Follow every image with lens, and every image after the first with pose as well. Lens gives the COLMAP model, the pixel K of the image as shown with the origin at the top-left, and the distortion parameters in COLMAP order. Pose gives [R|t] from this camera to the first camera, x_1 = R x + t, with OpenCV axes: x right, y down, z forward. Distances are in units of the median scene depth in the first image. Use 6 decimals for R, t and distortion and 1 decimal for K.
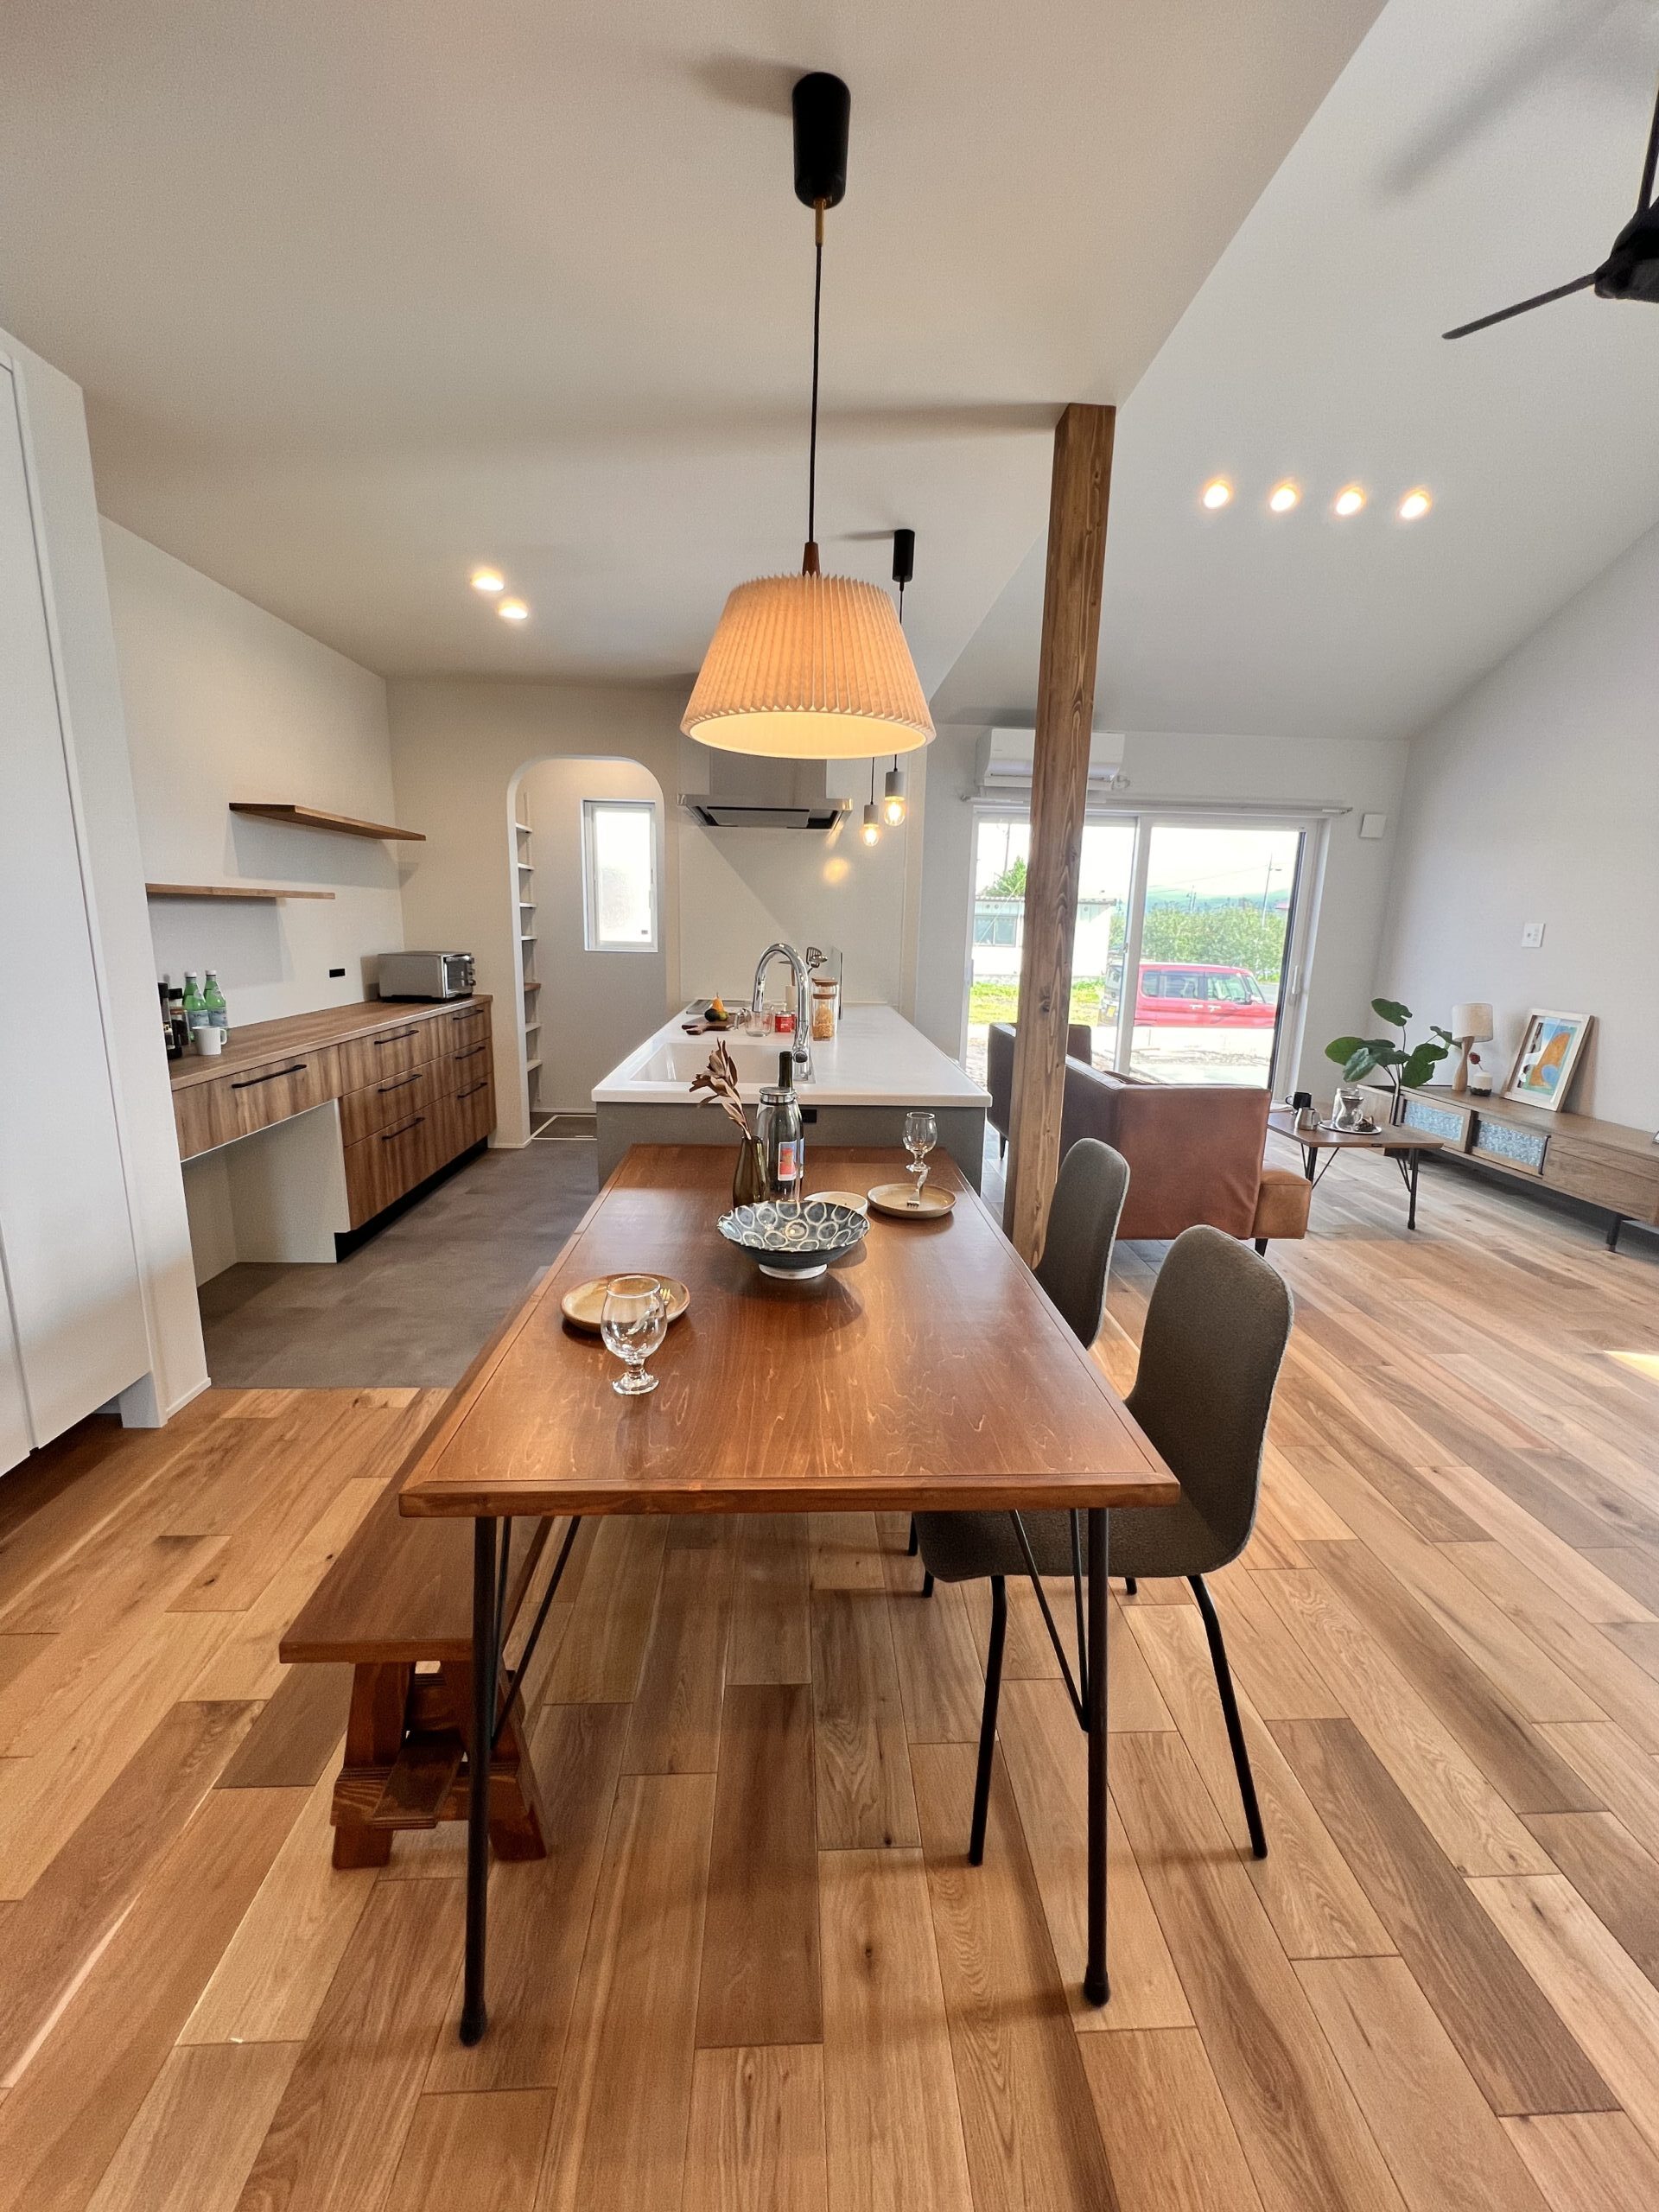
lens RADIAL K [[889.0, 0, 835.5], [0, 889.0, 1102.4], [0, 0, 1]] dist [-0.002762, 0.000883]
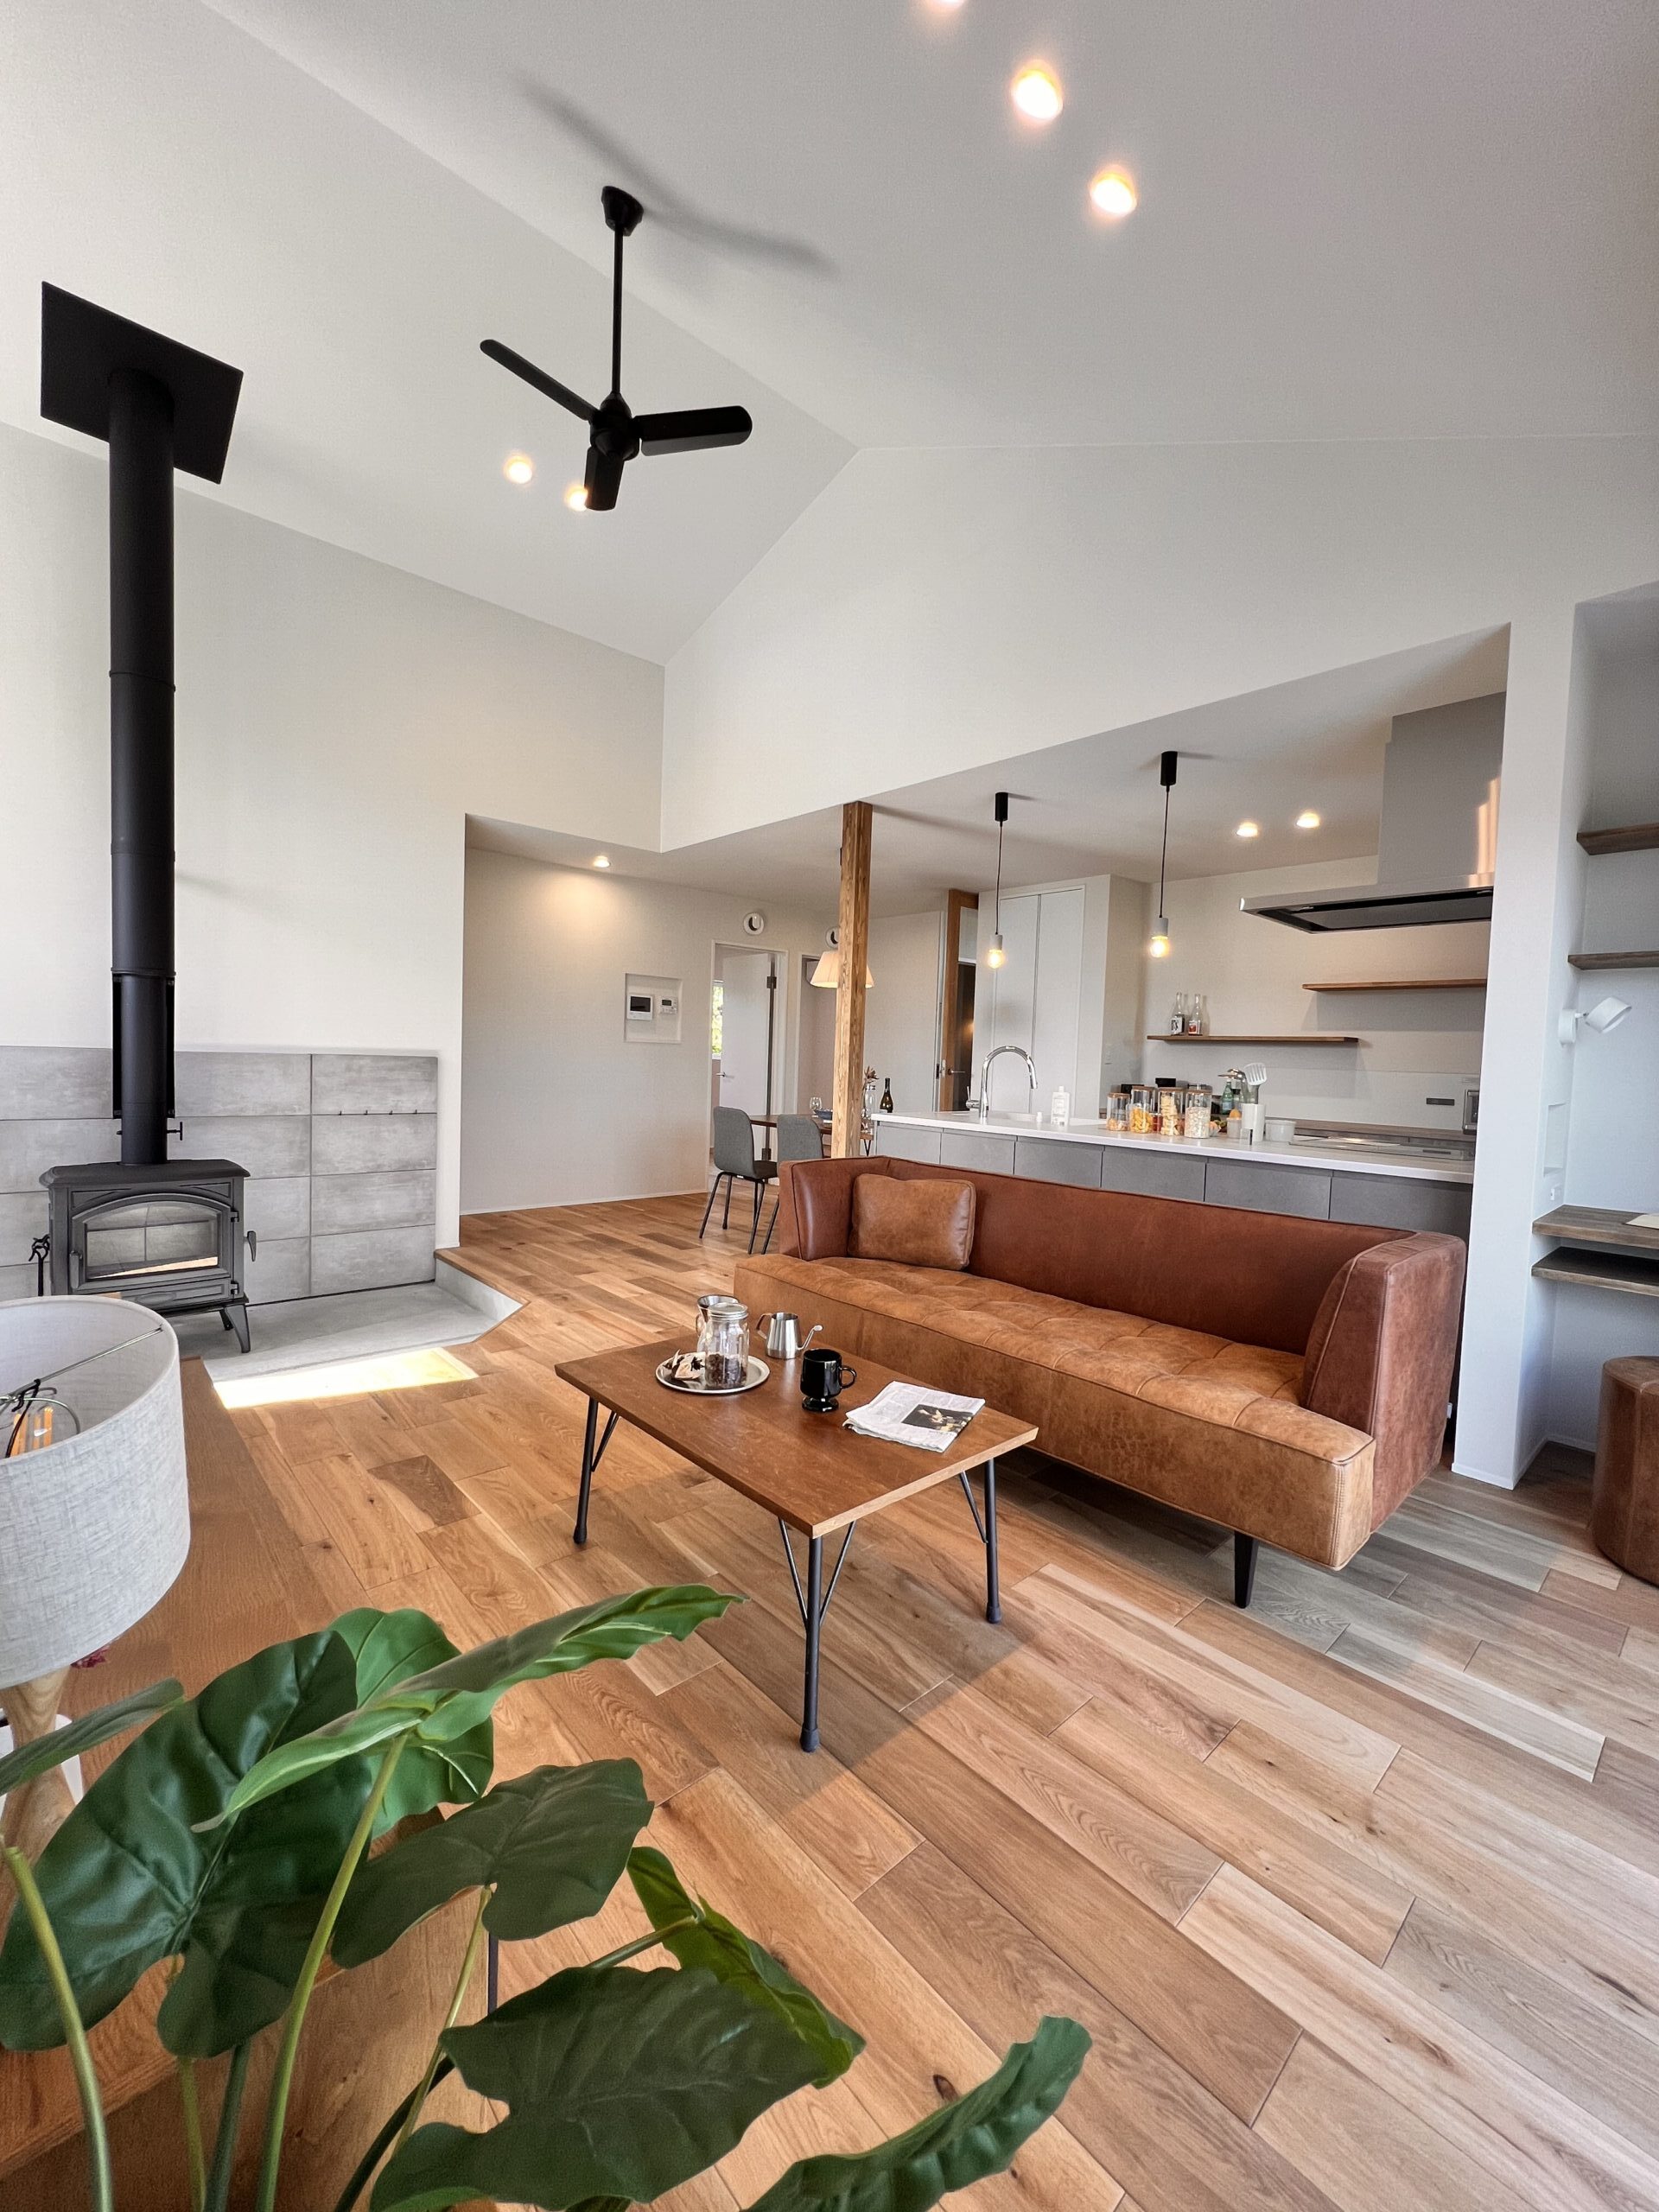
lens RADIAL K [[889.0, 0, 833.5], [0, 889.0, 1091.9], [0, 0, 1]] dist [-0.002762, 0.000883]
pose [[-0.771411, -0.025234, -0.635837, 1.349164], [-0.181751, 0.966326, 0.182153, -0.358301], [0.609830, 0.256079, -0.750021, 2.190419]]
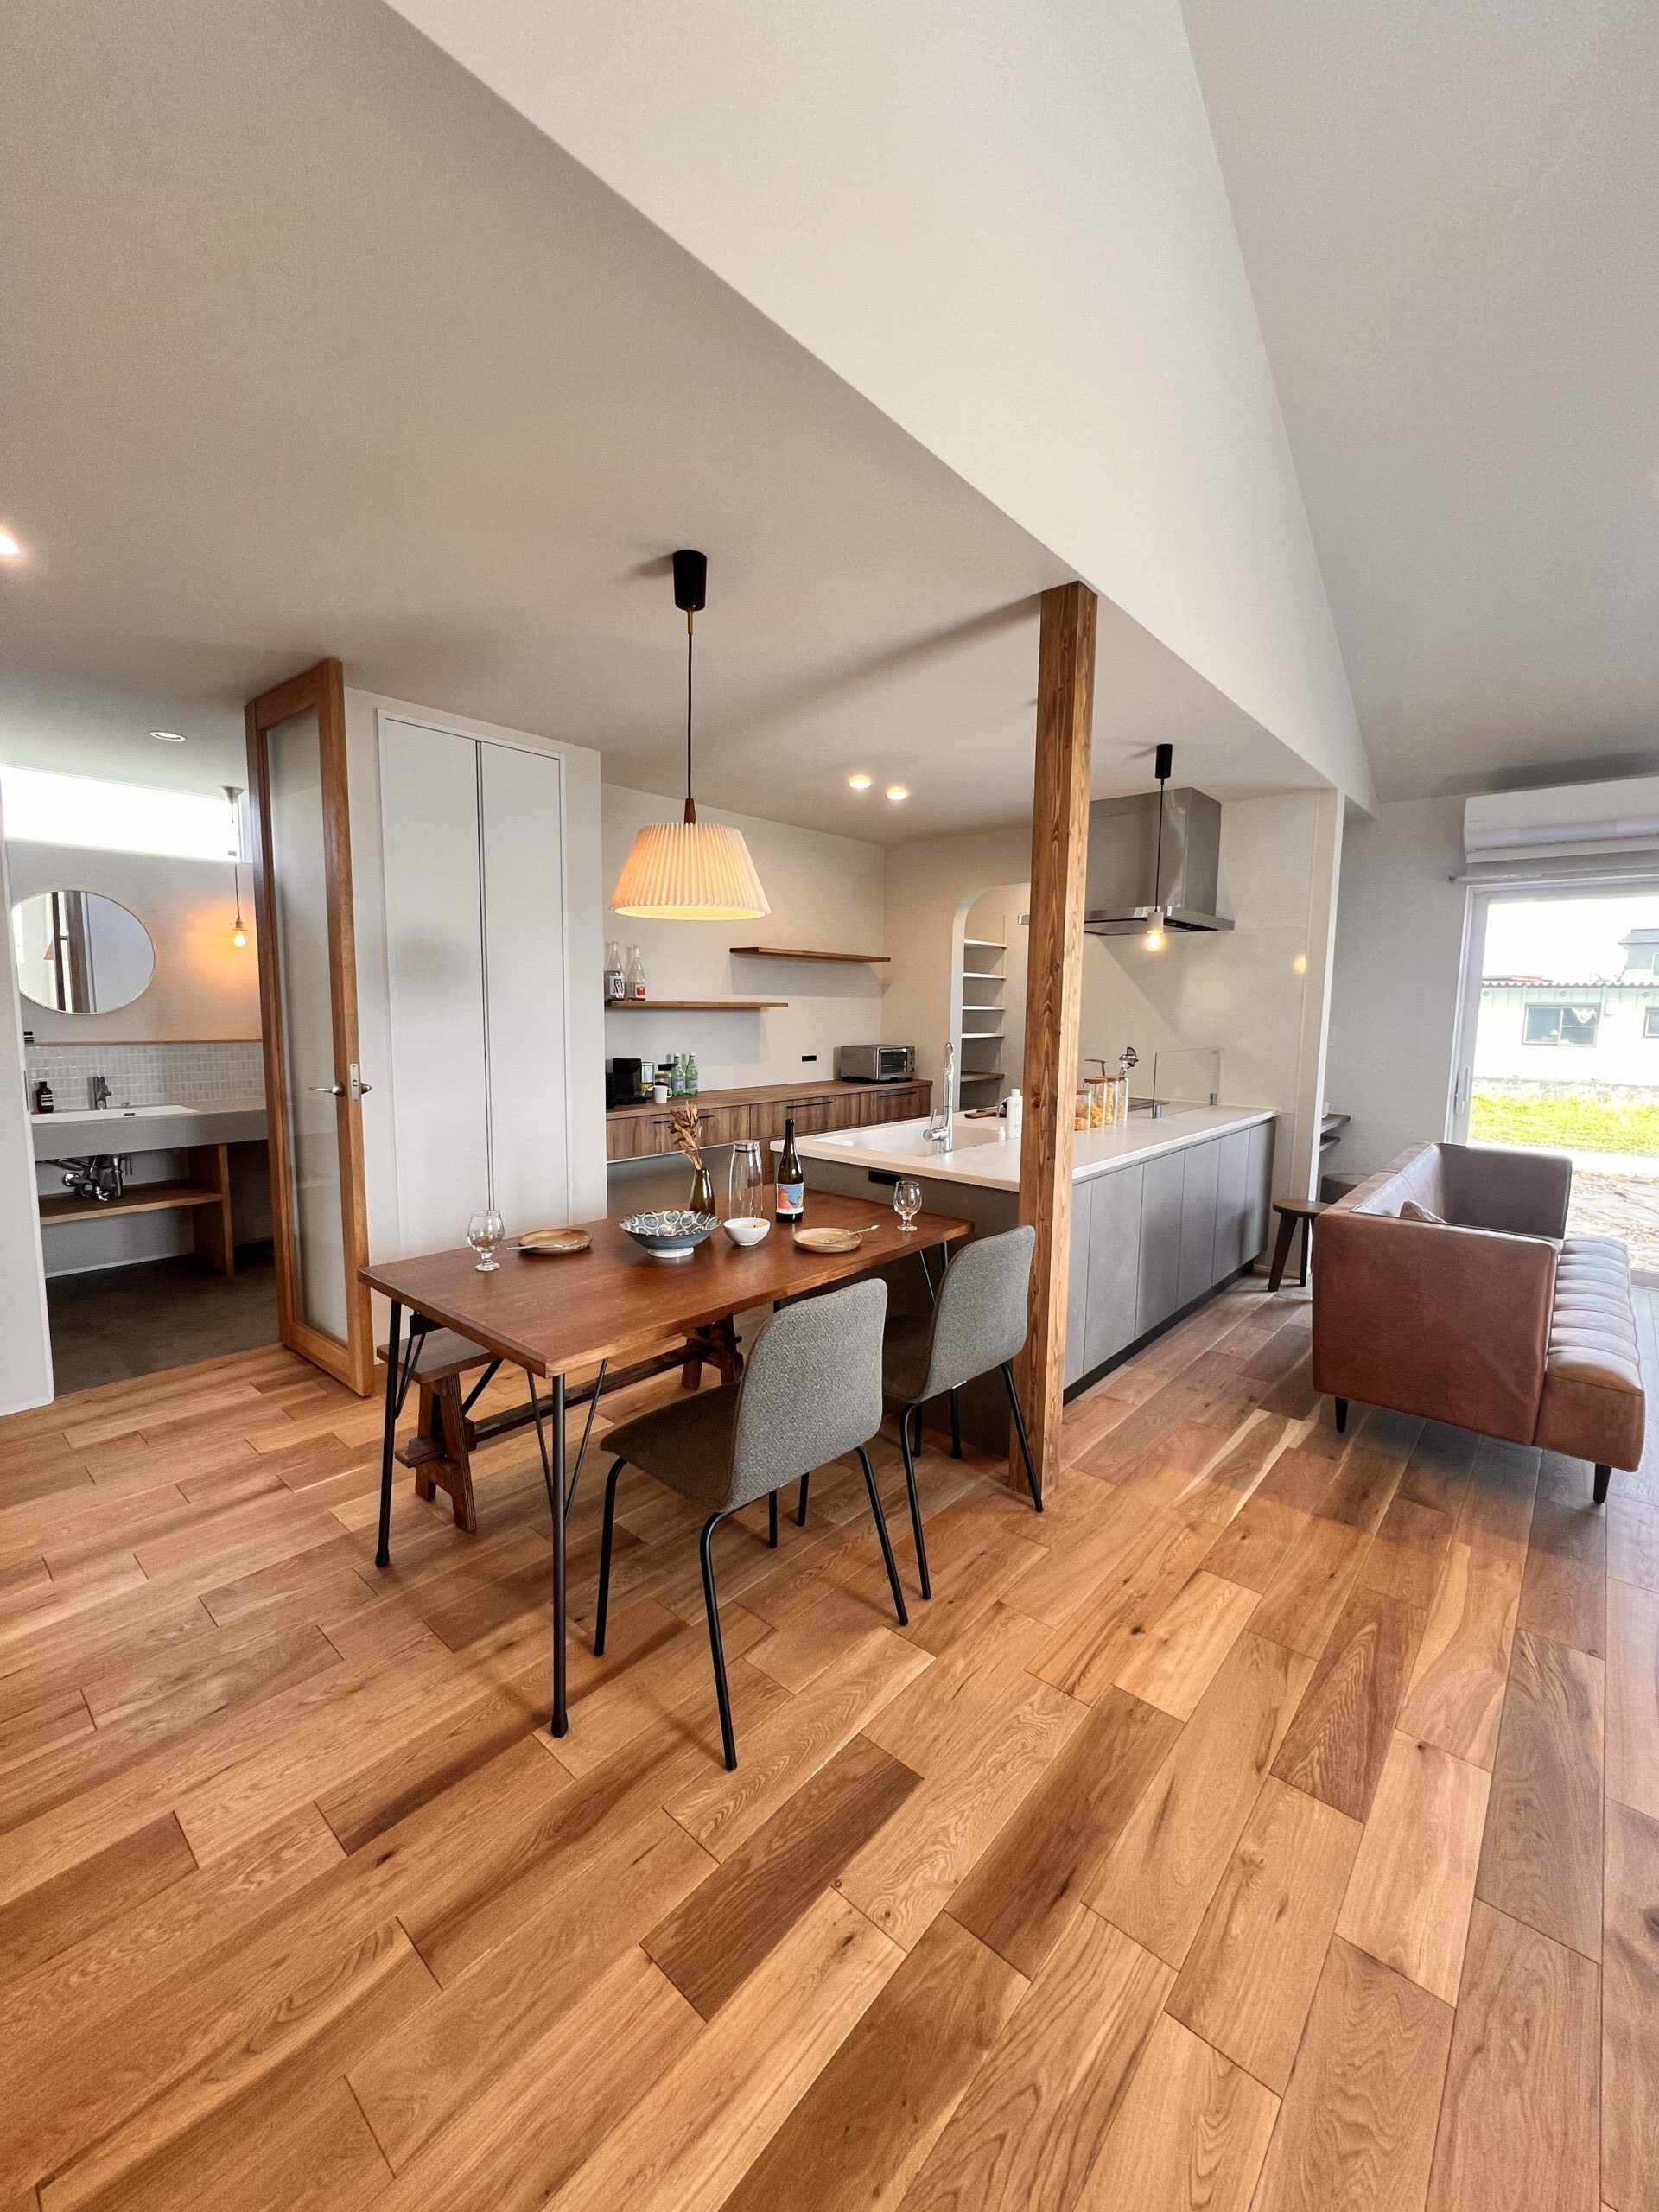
lens RADIAL K [[889.0, 0, 833.8], [0, 889.0, 1103.9], [0, 0, 1]] dist [-0.002762, 0.000883]
pose [[0.719147, 0.064935, -0.691817, 0.687539], [-0.137716, 0.989193, -0.050310, -0.015014], [0.681074, 0.131455, 0.720318, 0.040421]]
